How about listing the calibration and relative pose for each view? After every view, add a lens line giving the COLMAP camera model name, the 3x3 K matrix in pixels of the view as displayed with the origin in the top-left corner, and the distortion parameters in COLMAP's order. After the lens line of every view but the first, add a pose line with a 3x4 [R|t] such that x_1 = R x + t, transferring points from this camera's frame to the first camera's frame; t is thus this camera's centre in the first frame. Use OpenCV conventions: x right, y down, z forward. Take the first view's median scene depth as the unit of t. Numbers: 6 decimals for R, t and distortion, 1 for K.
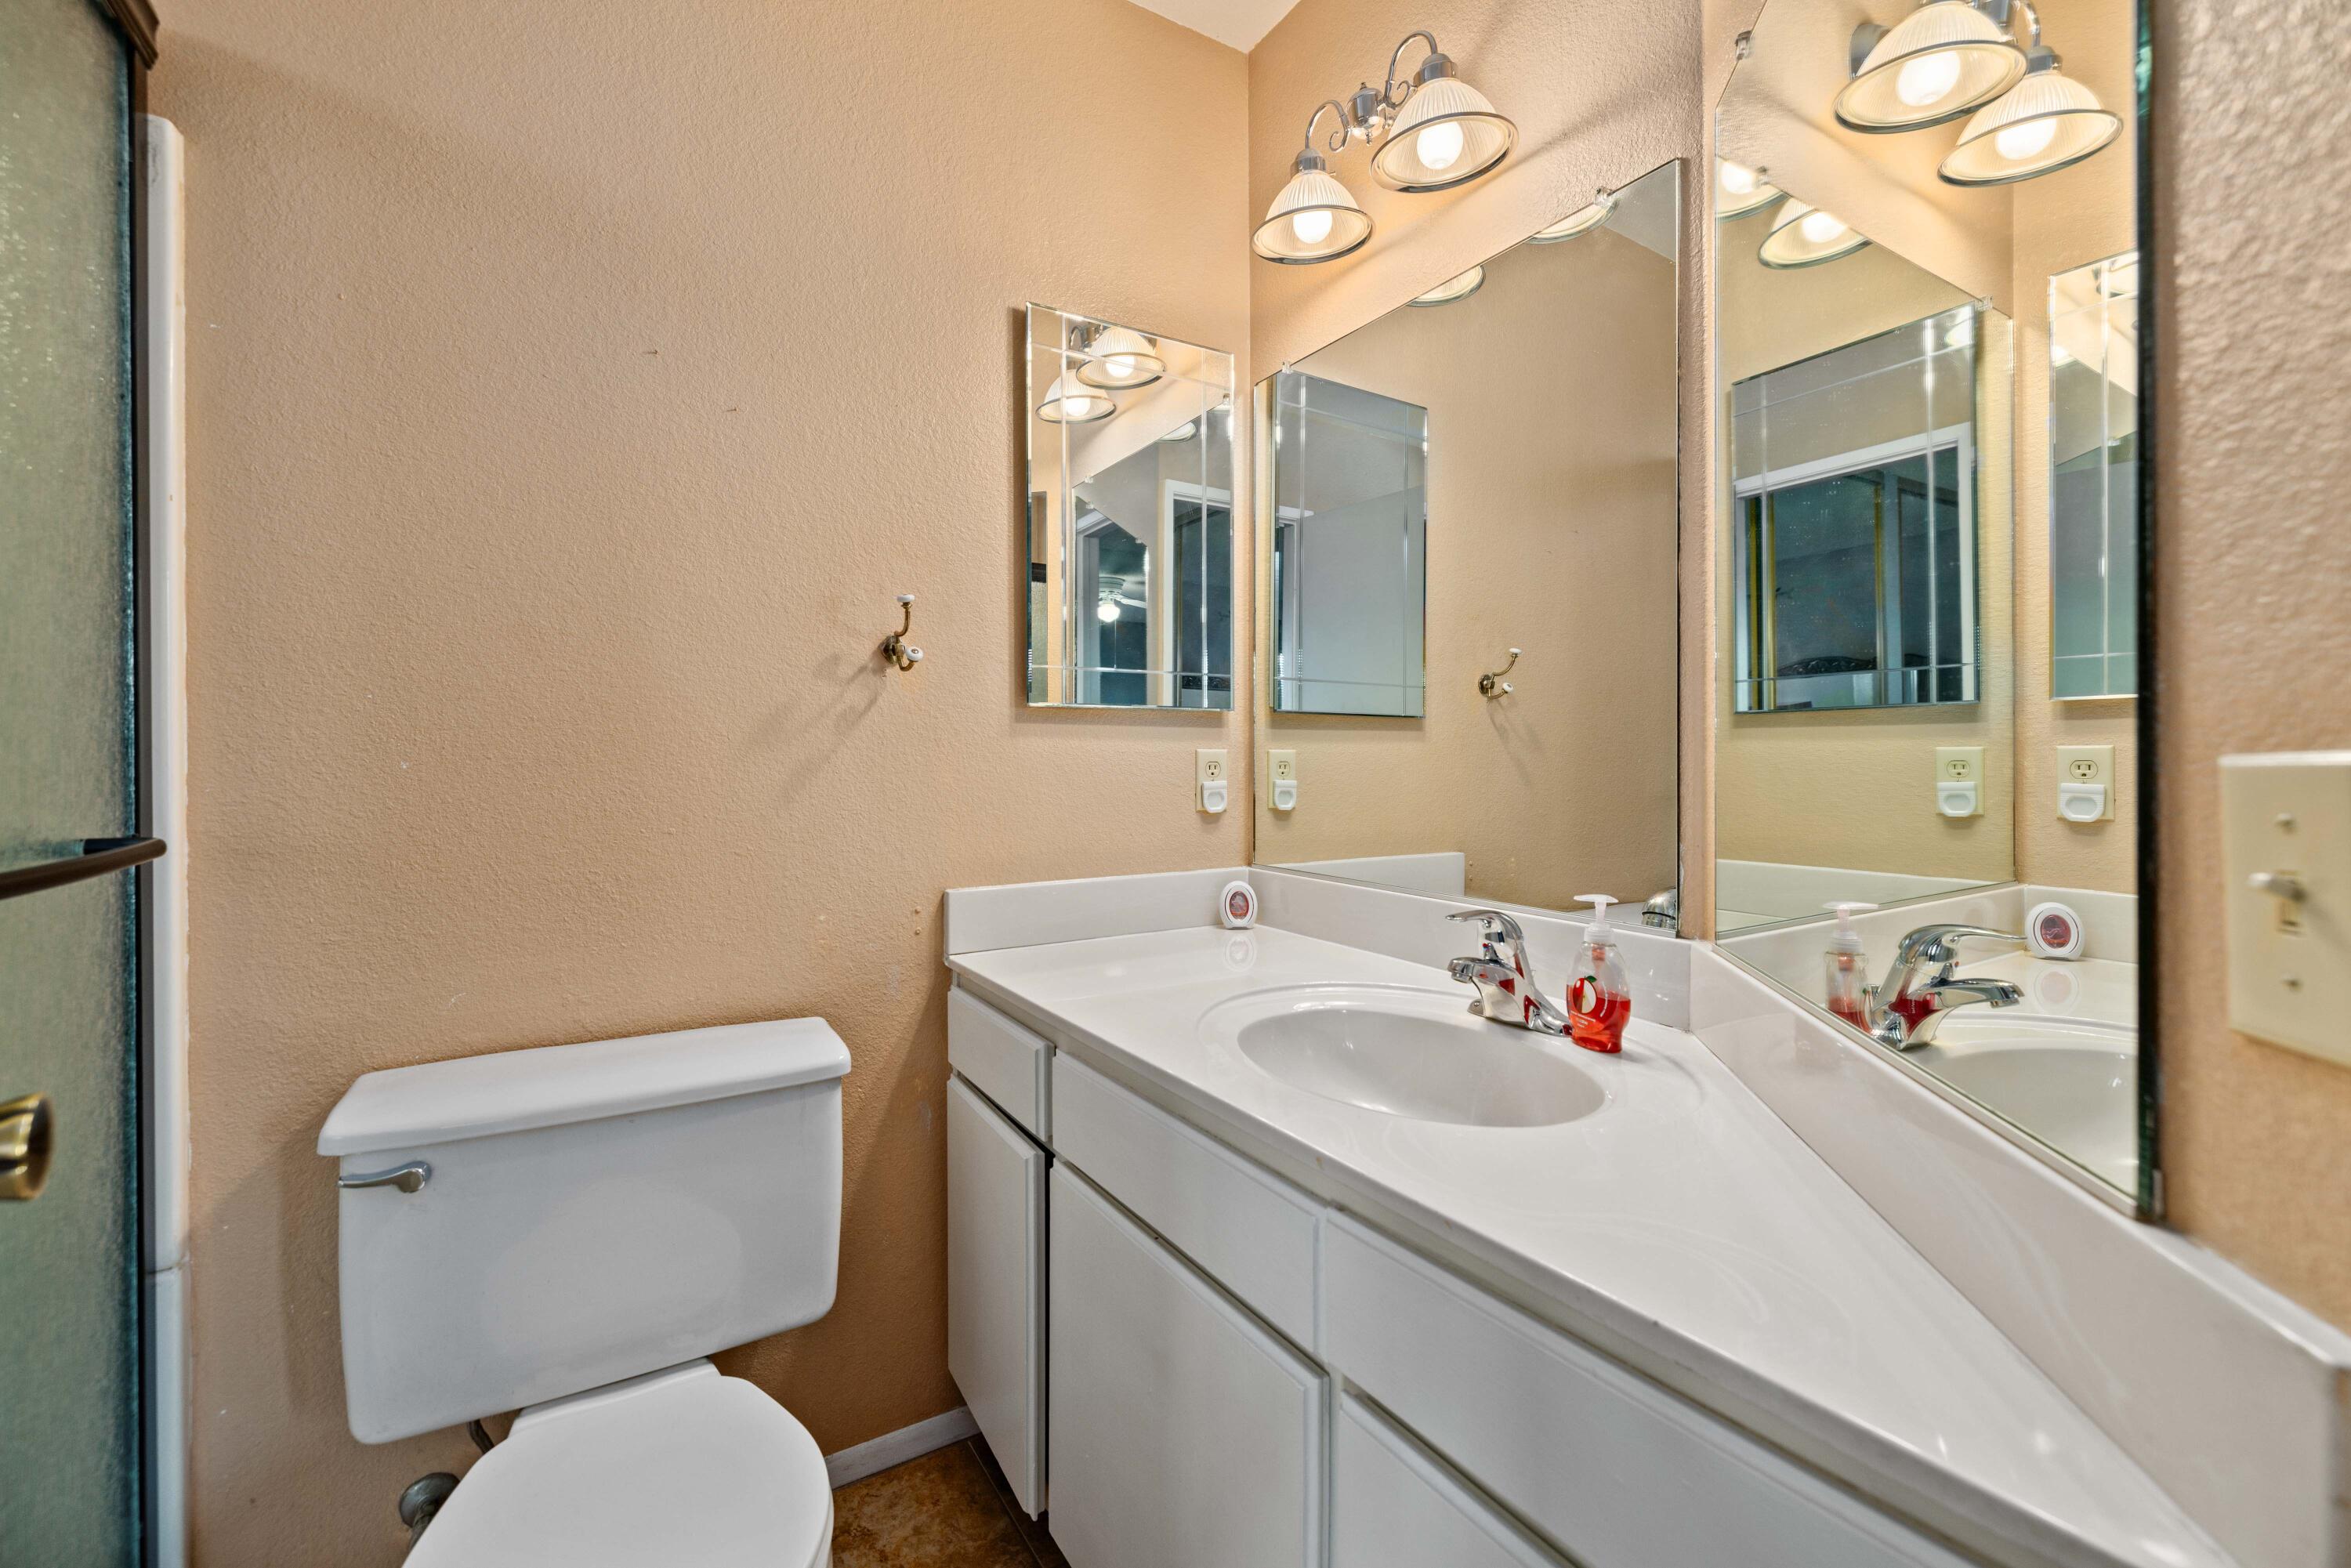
lens RADIAL K [[981.1, 0, 1181.7], [0, 981.1, 763.8], [0, 0, 1]] dist [0.000035, -0.000404]
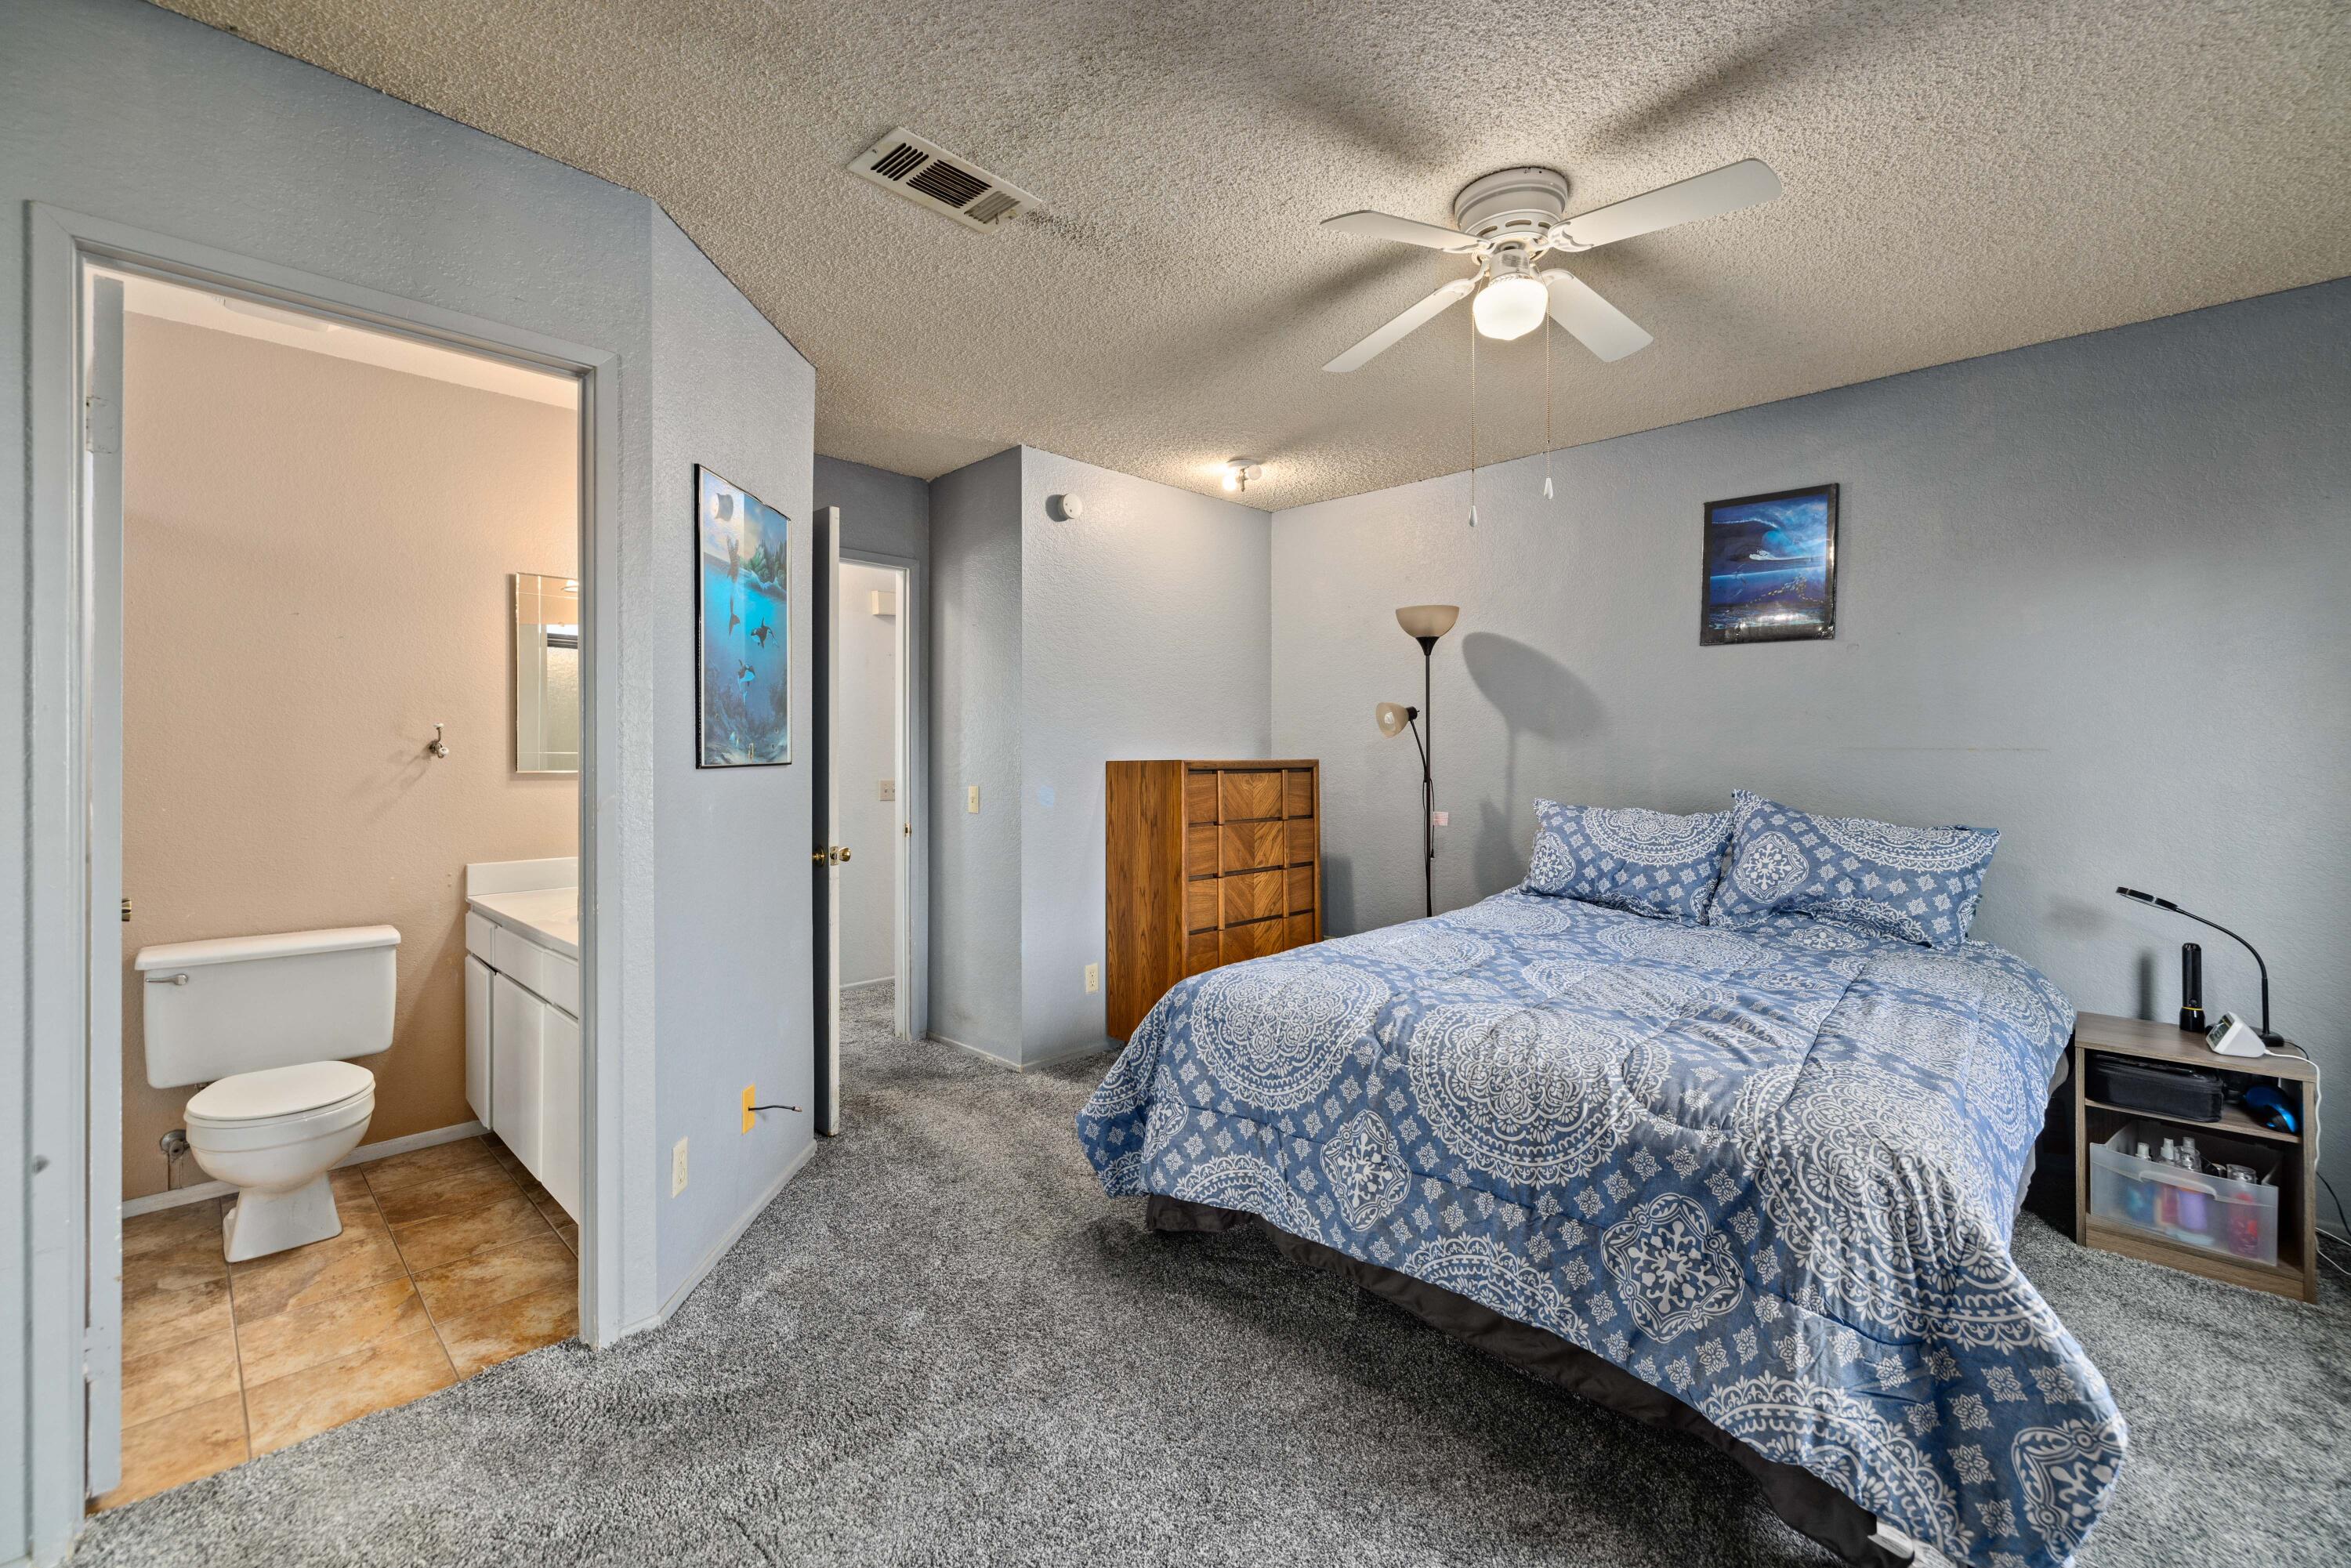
lens RADIAL K [[981.1, 0, 1181.7], [0, 981.1, 763.8], [0, 0, 1]] dist [0.000035, -0.000404]
pose [[0.970188, 0.000329, 0.242352, 0.749641], [0.001591, 0.999969, -0.007726, -0.065770], [-0.242347, 0.007881, 0.970158, -1.417200]]
